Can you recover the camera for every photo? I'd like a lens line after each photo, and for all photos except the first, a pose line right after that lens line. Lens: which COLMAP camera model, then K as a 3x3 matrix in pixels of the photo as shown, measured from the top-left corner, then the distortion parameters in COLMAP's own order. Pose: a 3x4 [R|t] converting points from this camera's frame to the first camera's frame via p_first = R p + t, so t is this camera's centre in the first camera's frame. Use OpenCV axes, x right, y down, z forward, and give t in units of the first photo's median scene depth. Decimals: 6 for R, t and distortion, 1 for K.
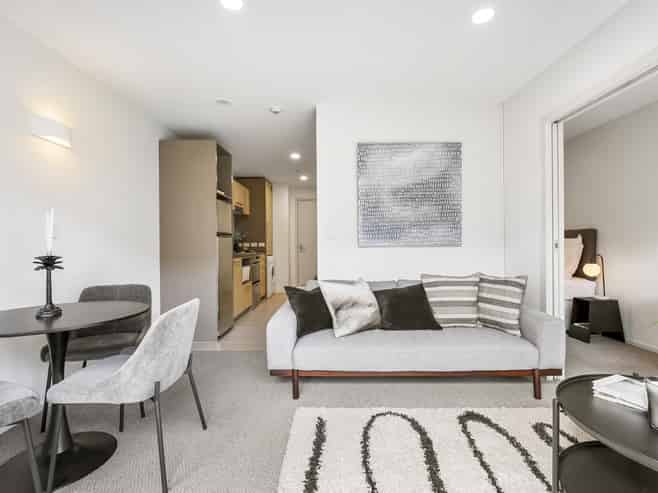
lens RADIAL K [[325.6, 0, 326.1], [0, 325.6, 246.7], [0, 0, 1]] dist [0.001979, -0.000443]
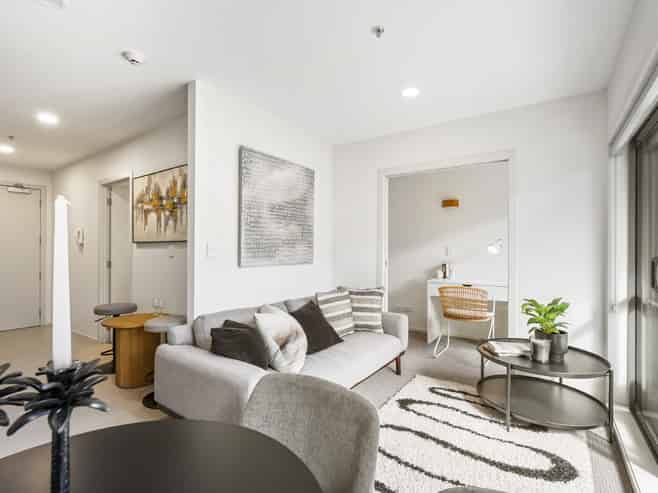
lens RADIAL K [[327.9, 0, 330.6], [0, 327.9, 249.8], [0, 0, 1]] dist [0.000009, -0.000116]
pose [[0.557521, 0.012547, 0.830068, -0.565122], [-0.003036, 0.999910, -0.013075, -0.040180], [-0.830157, 0.004769, 0.557509, 0.381840]]
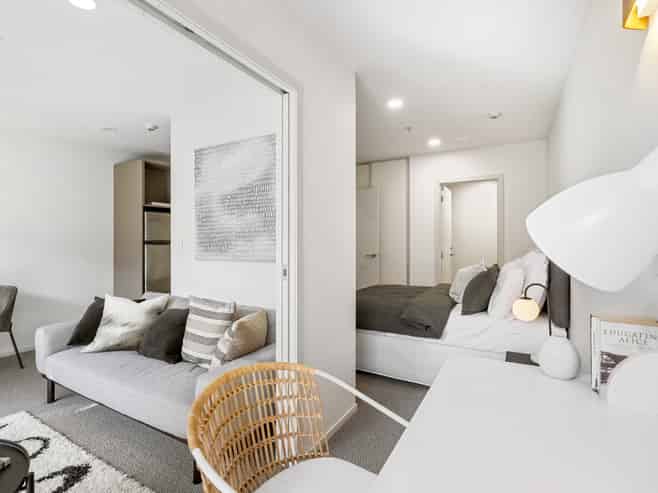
lens RADIAL K [[337.4, 0, 328.2], [0, 337.4, 236.5], [0, 0, 1]] dist [-0.002651, -0.001521]
pose [[0.877137, 0.000478, -0.480239, 1.056159], [-0.008358, 0.999863, -0.014270, -0.065197], [0.480167, 0.016531, 0.877022, 0.388154]]
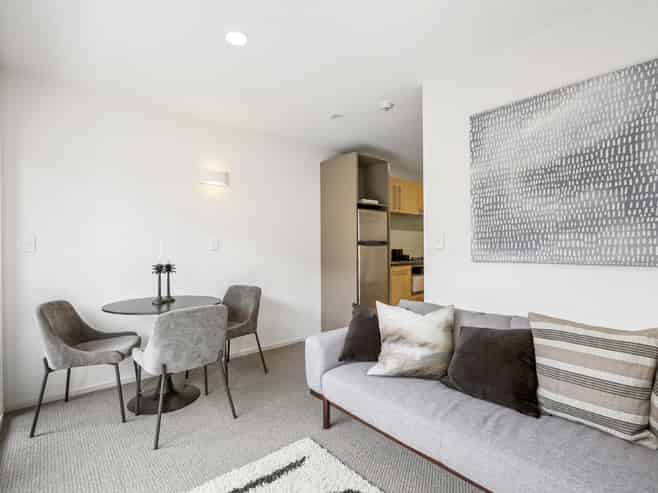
lens RADIAL K [[325.6, 0, 326.1], [0, 325.6, 246.7], [0, 0, 1]] dist [0.001979, -0.000443]
pose [[0.661423, 0.001245, -0.750012, 0.498434], [-0.003185, 0.999994, -0.001149, -0.034247], [0.750007, 0.003148, 0.661423, 0.335382]]
